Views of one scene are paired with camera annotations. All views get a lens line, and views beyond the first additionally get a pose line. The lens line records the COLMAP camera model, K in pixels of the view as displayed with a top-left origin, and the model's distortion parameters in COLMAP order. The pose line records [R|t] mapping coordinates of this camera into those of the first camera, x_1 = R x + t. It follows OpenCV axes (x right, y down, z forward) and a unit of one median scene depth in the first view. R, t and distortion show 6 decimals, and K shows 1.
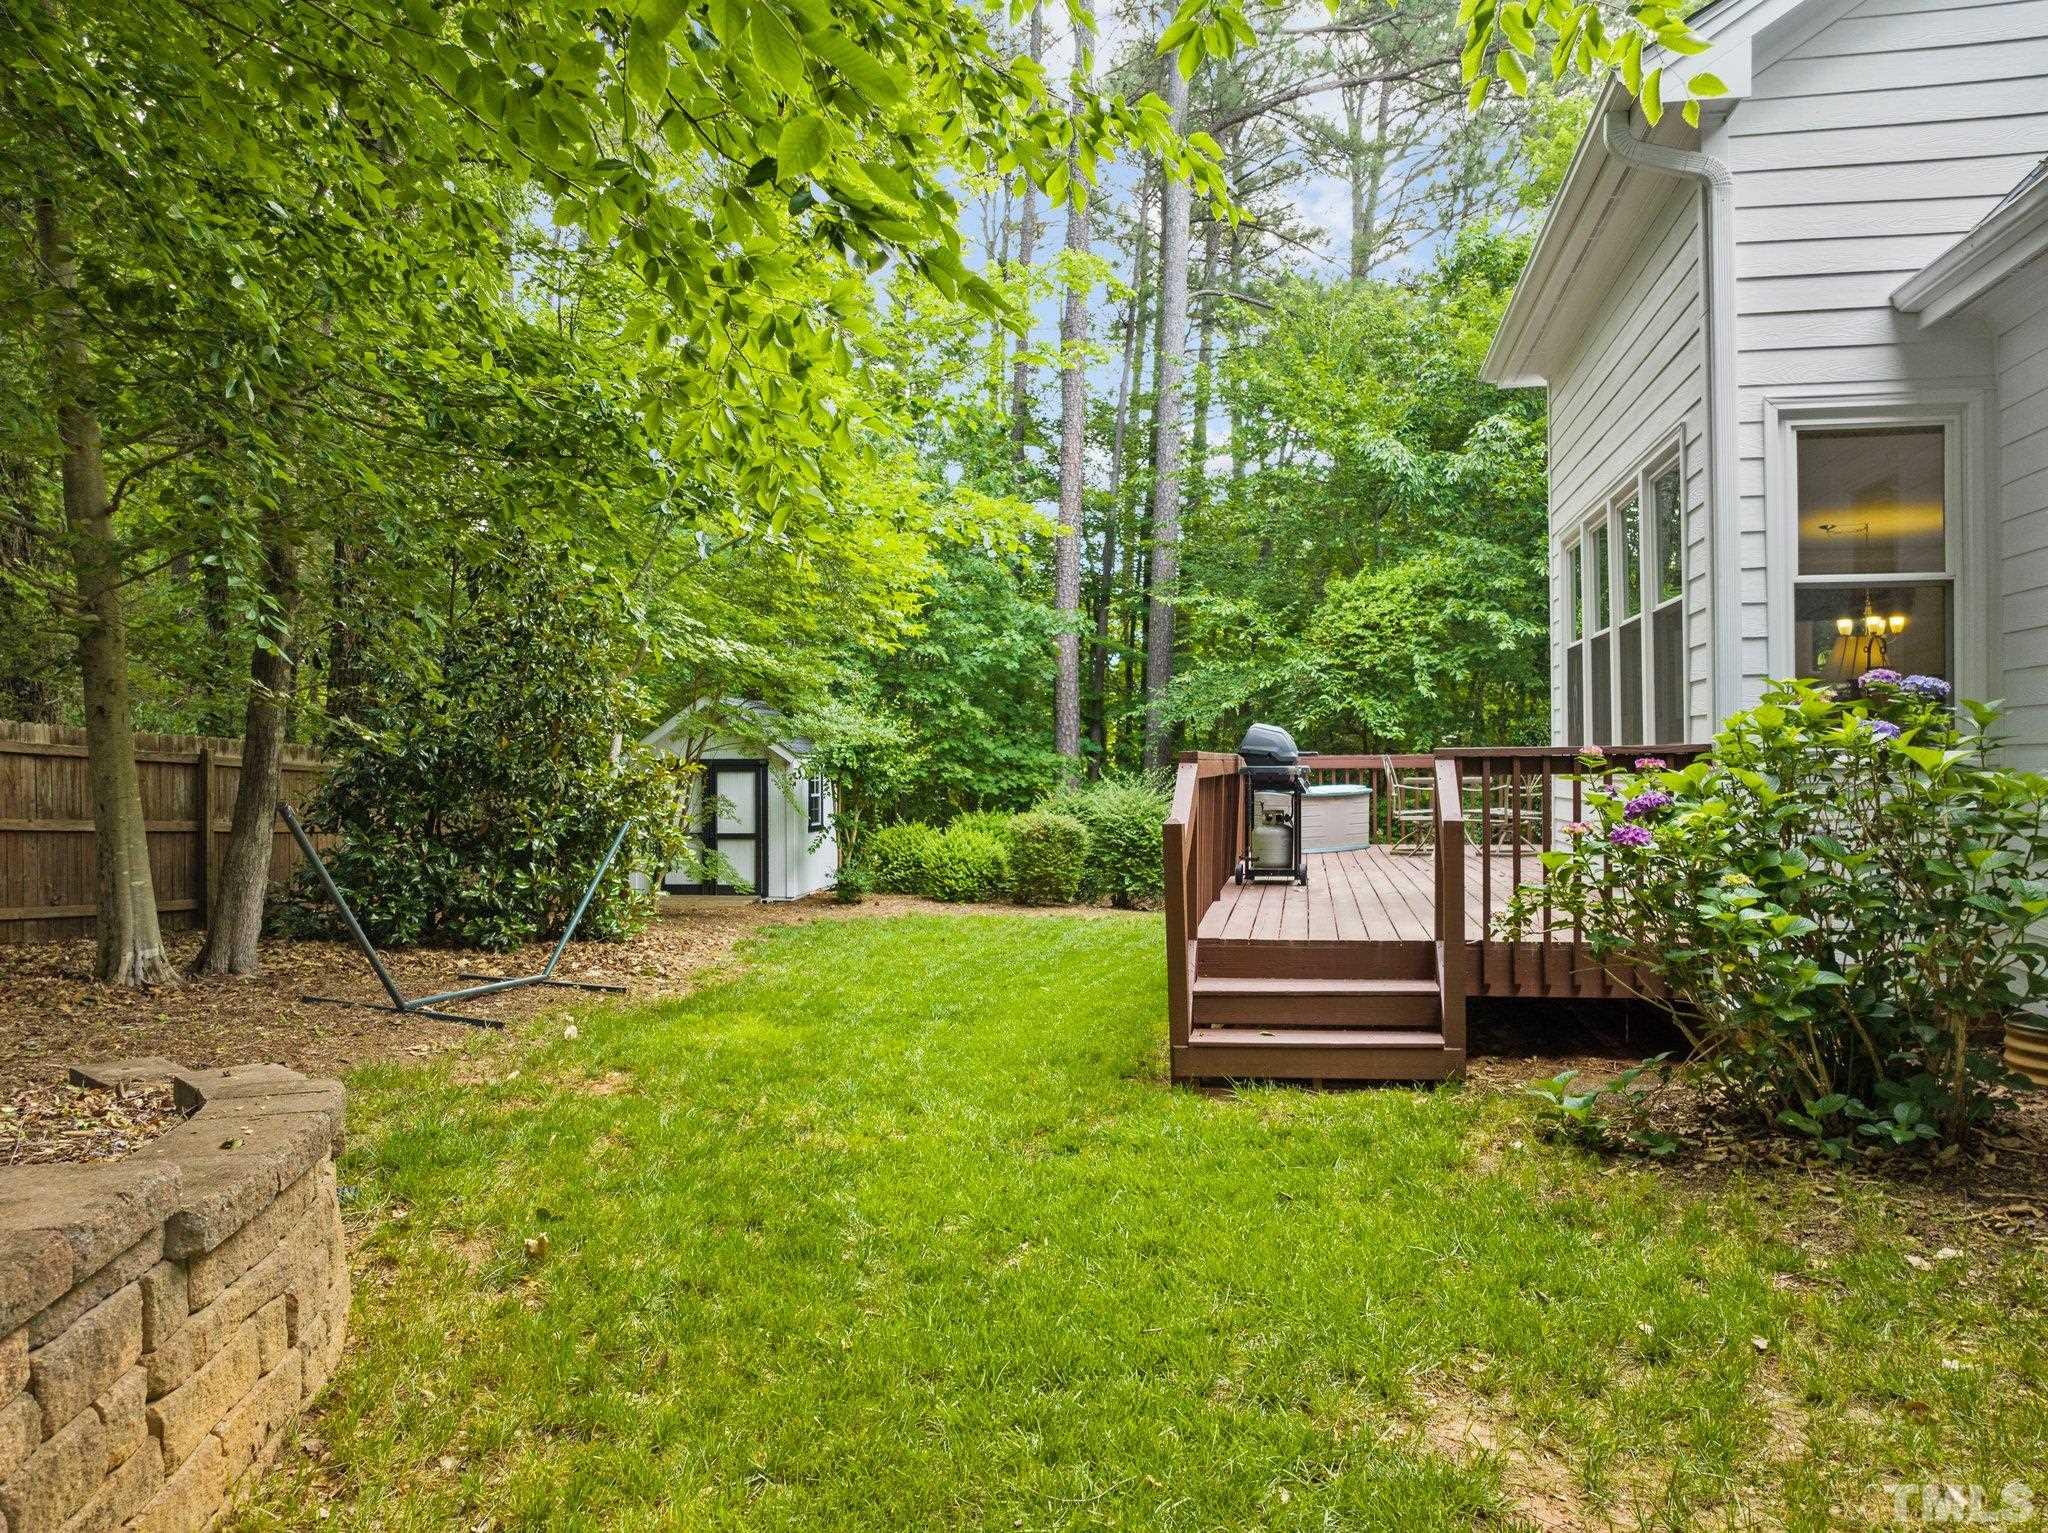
lens RADIAL K [[1441.0, 0, 1033.5], [0, 1441.0, 762.1], [0, 0, 1]] dist [-0.035060, -0.003664]
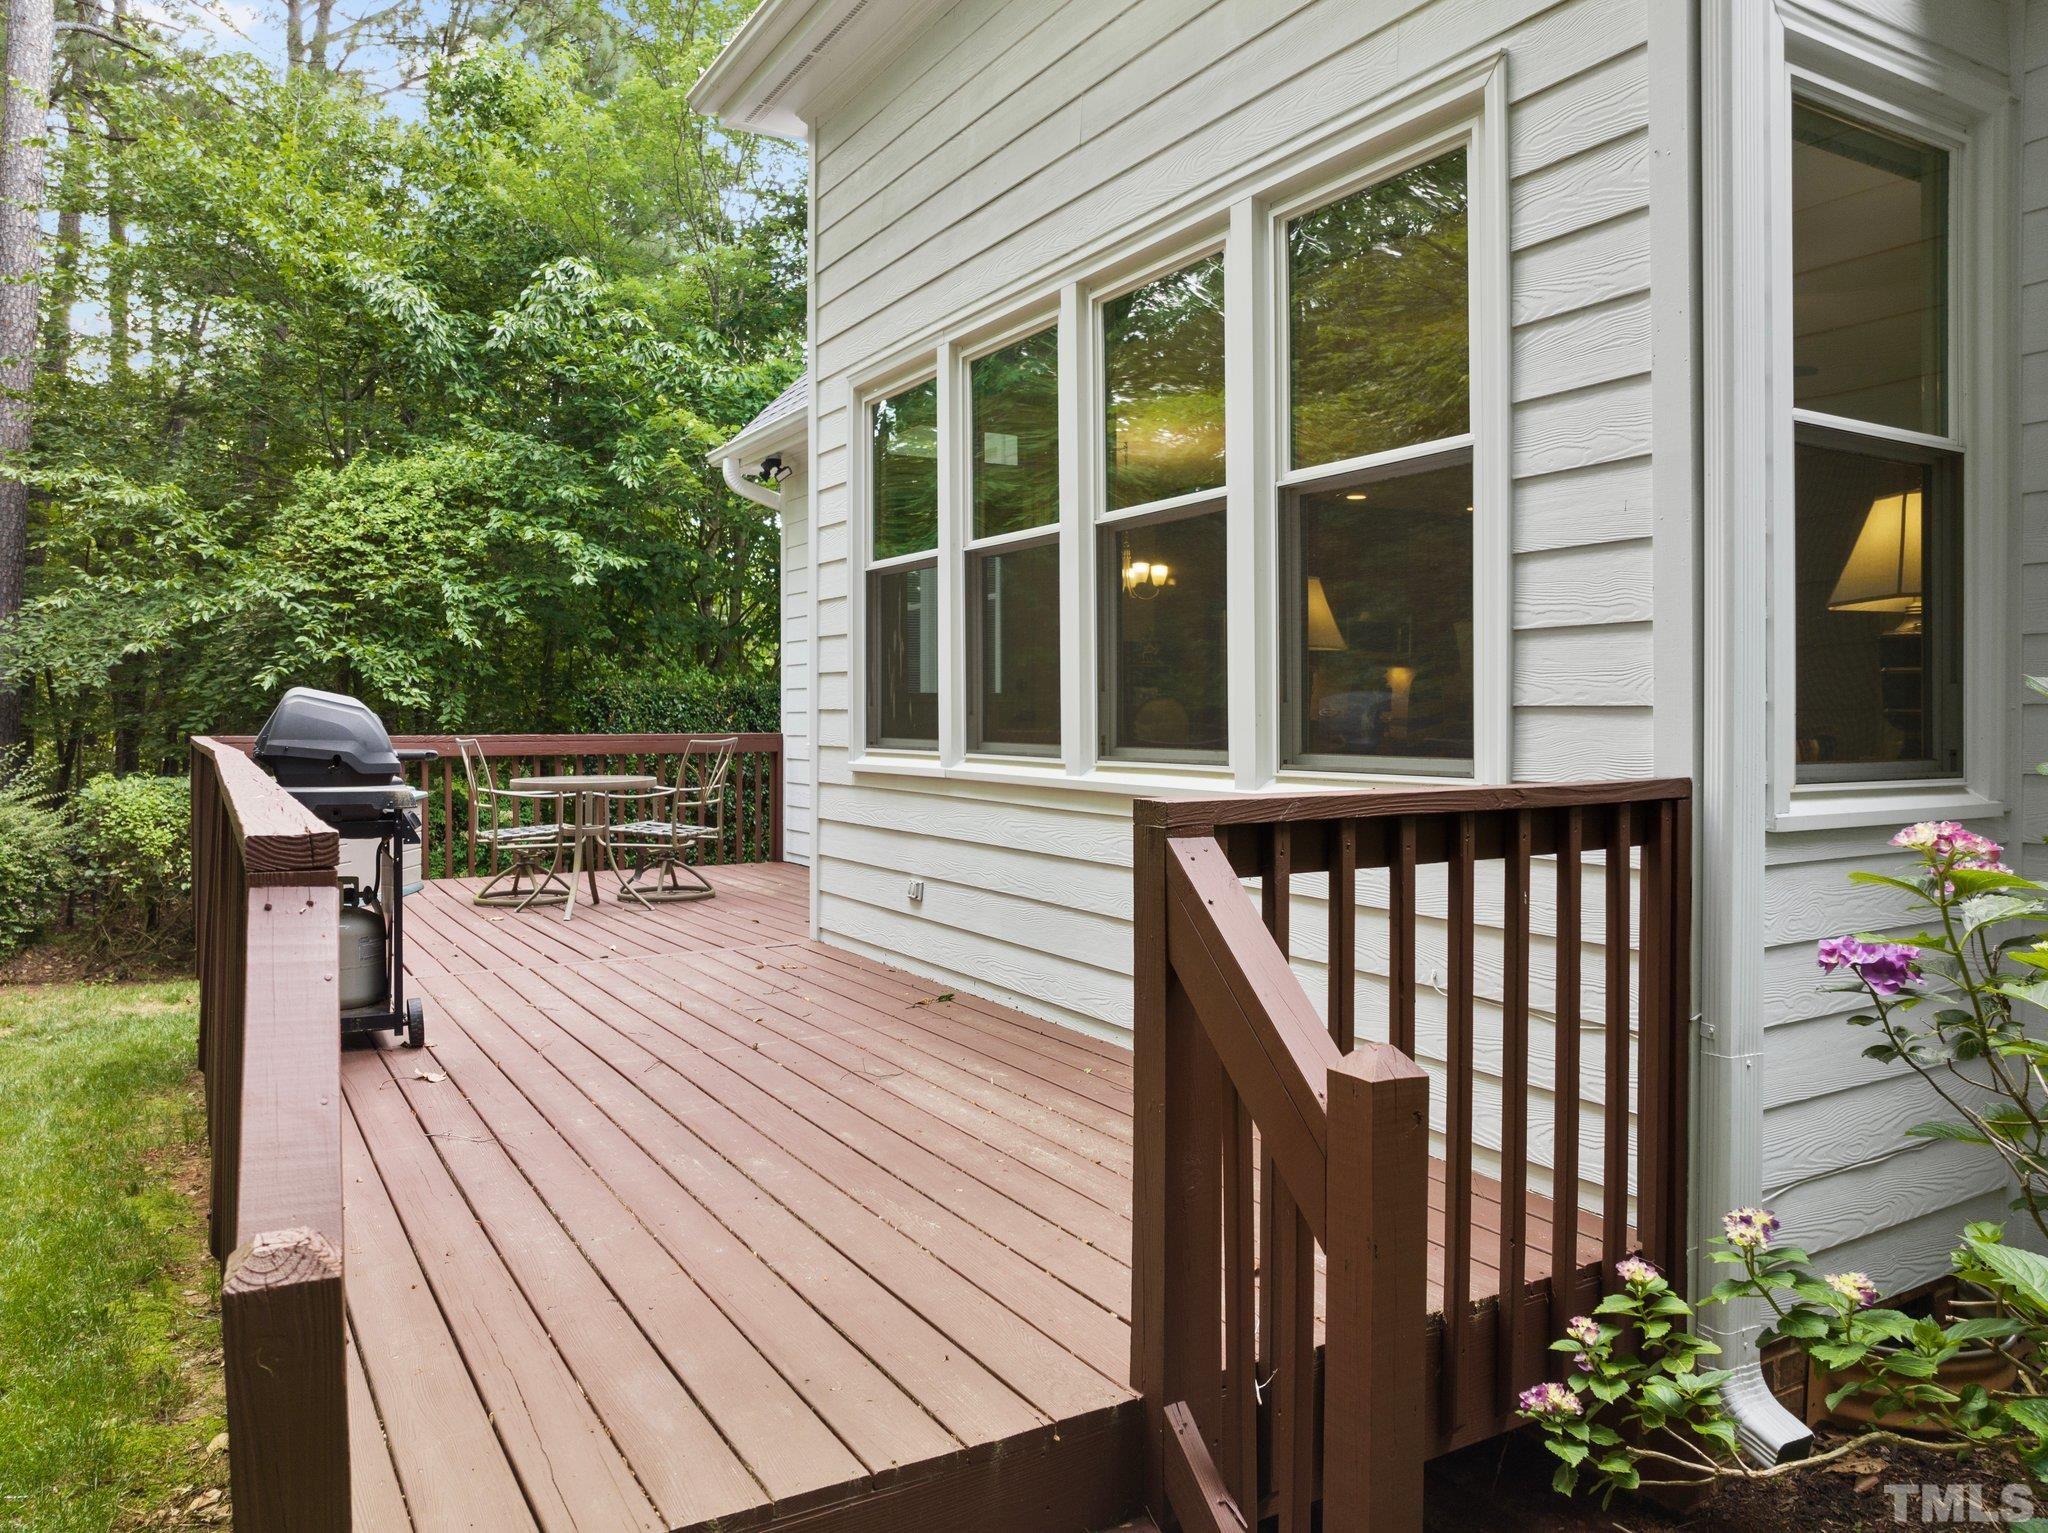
lens RADIAL K [[1436.1, 0, 980.9], [0, 1436.1, 723.2], [0, 0, 1]] dist [-0.039529, -0.000198]
pose [[0.762461, 0.006818, 0.646998, 0.018745], [-0.009482, 0.999955, 0.000637, -0.010813], [-0.646965, -0.006620, 0.762491, 0.316968]]
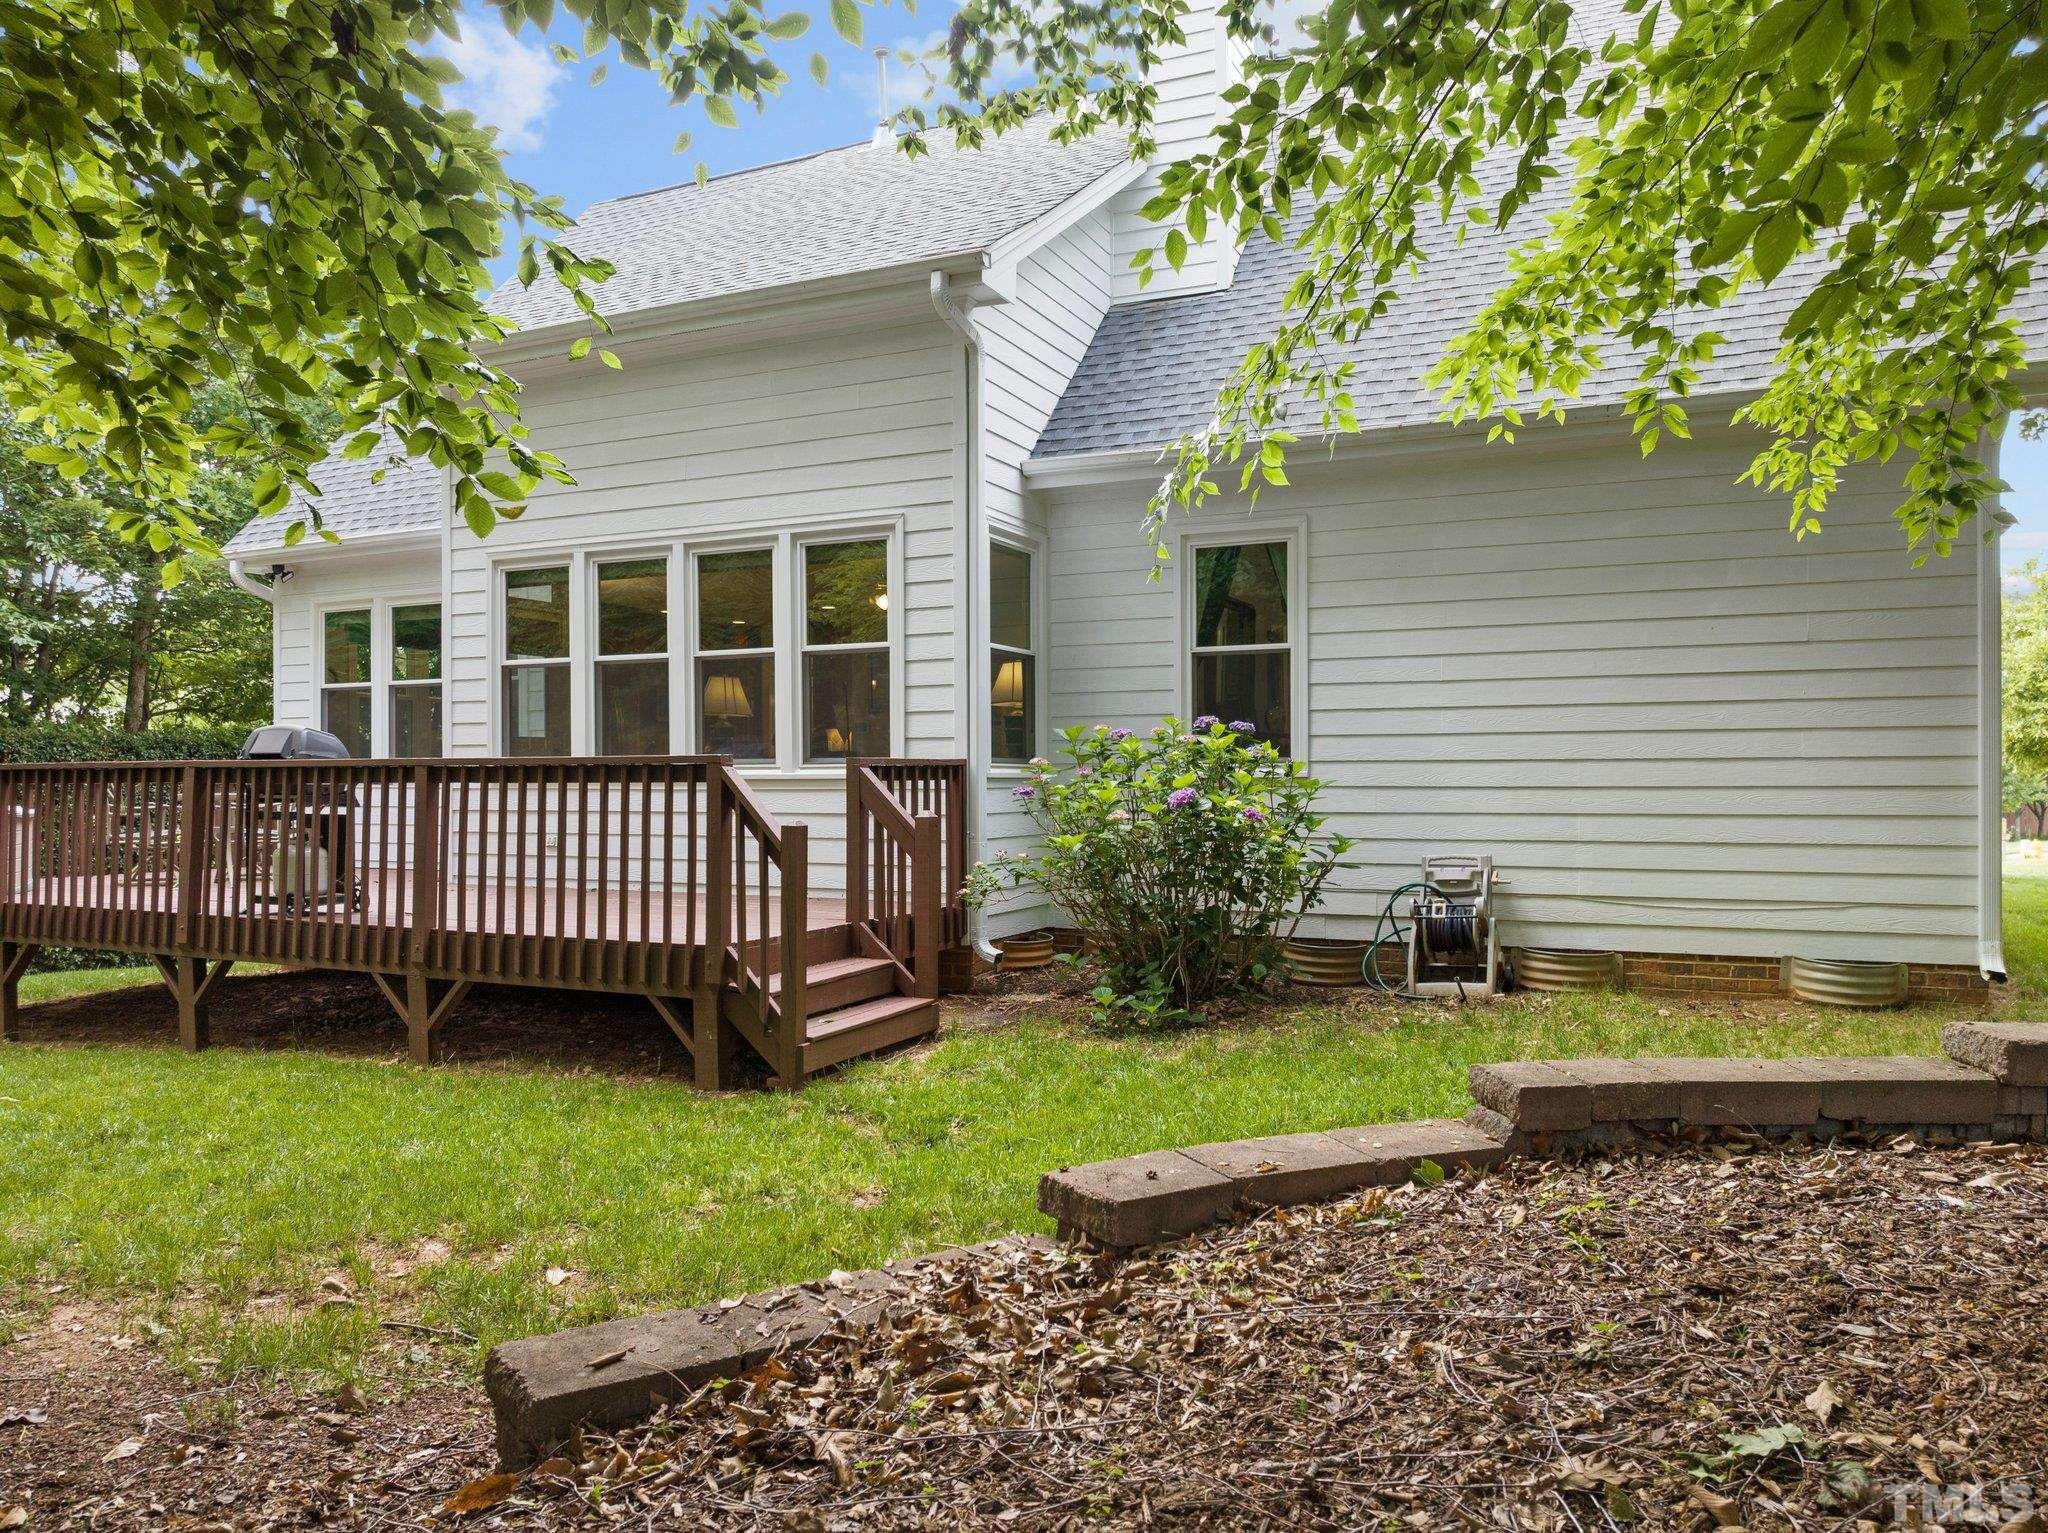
lens RADIAL K [[1441.0, 0, 1033.5], [0, 1441.0, 762.1], [0, 0, 1]] dist [-0.035060, -0.003664]
pose [[0.234489, 0.005594, 0.972103, -0.345436], [0.012298, 0.999886, -0.008720, 0.001429], [-0.972041, 0.014000, 0.234394, 0.235772]]
